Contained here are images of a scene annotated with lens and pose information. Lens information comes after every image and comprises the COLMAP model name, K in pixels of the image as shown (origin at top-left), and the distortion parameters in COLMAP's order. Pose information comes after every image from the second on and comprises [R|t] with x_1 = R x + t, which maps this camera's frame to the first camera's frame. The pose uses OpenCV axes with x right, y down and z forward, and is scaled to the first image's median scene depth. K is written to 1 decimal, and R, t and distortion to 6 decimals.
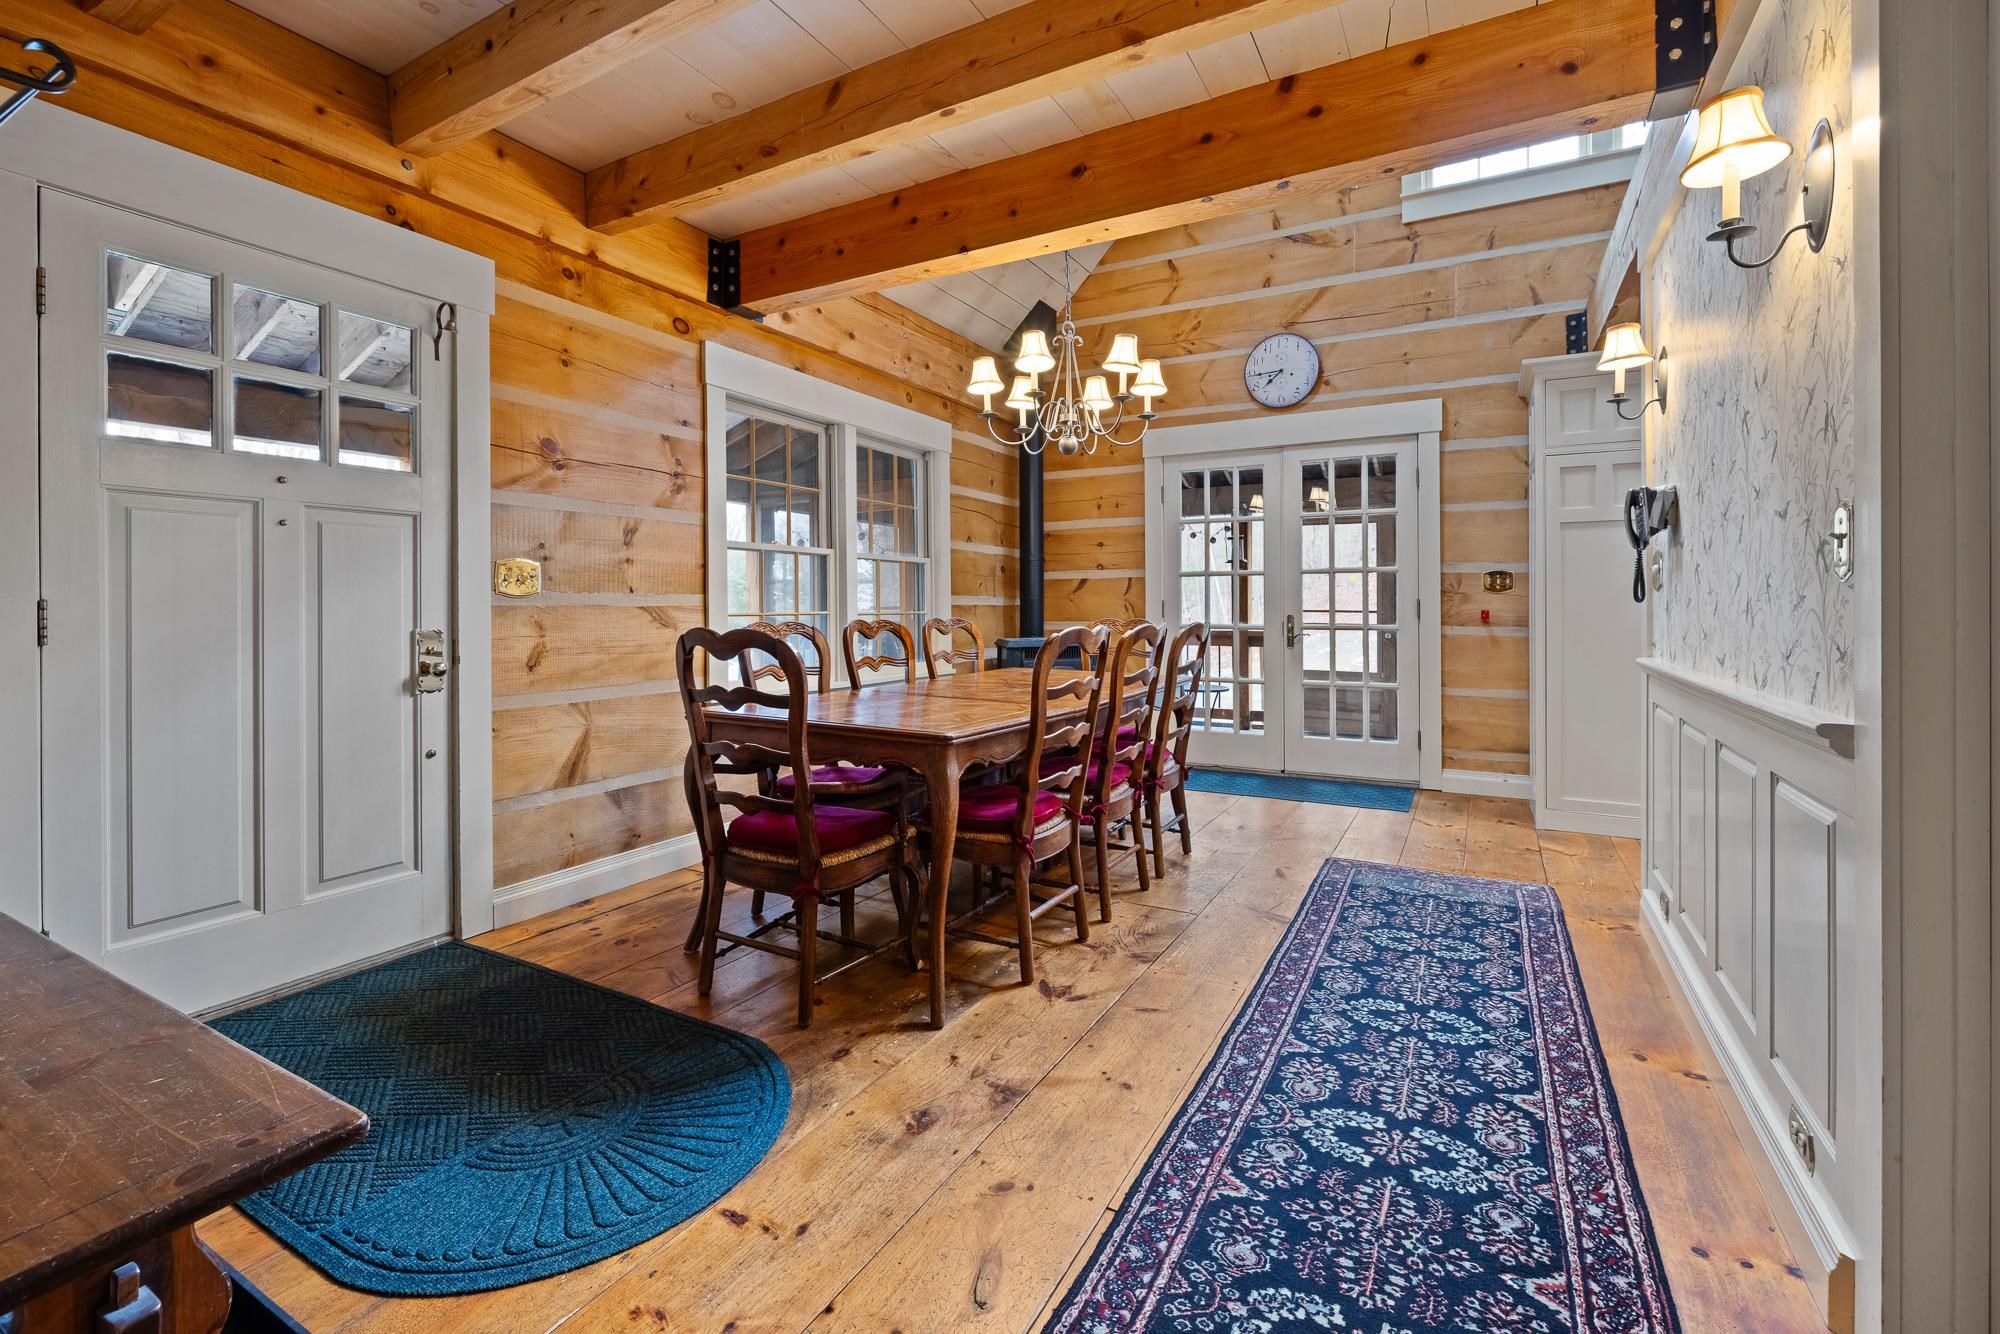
lens RADIAL K [[863.1, 0, 1003.5], [0, 863.1, 602.4], [0, 0, 1]] dist [-0.003395, -0.000221]
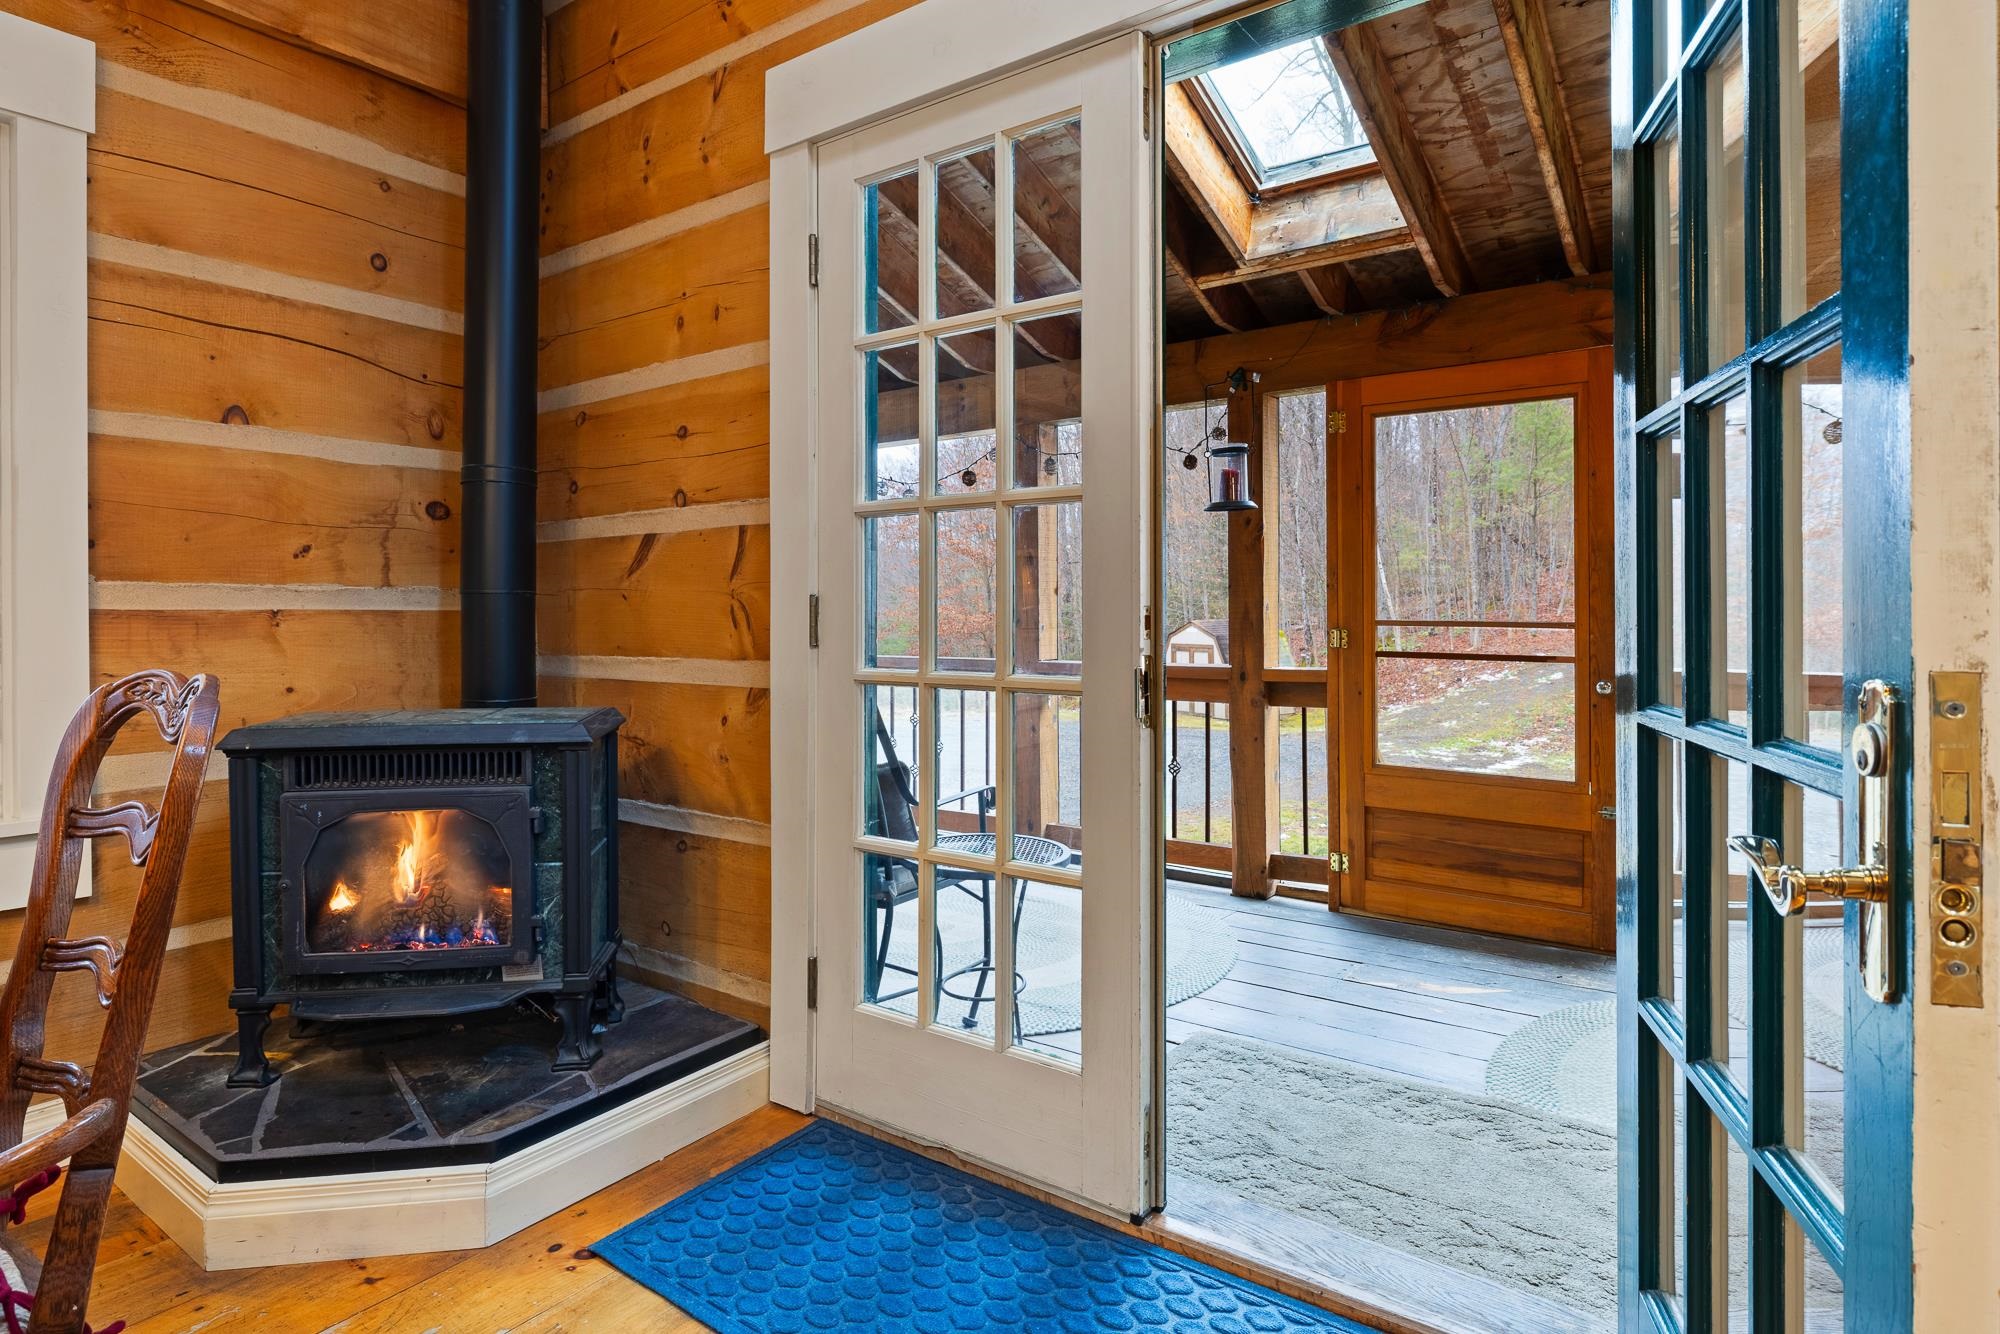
lens RADIAL K [[1087.3, 0, 994.4], [0, 1087.3, 614.4], [0, 0, 1]] dist [-0.006058, 0.001322]
pose [[0.991114, -0.000800, -0.133014, 0.292679], [0.000591, 0.999999, -0.001615, 0.005664], [0.133015, 0.001522, 0.991113, 0.590327]]
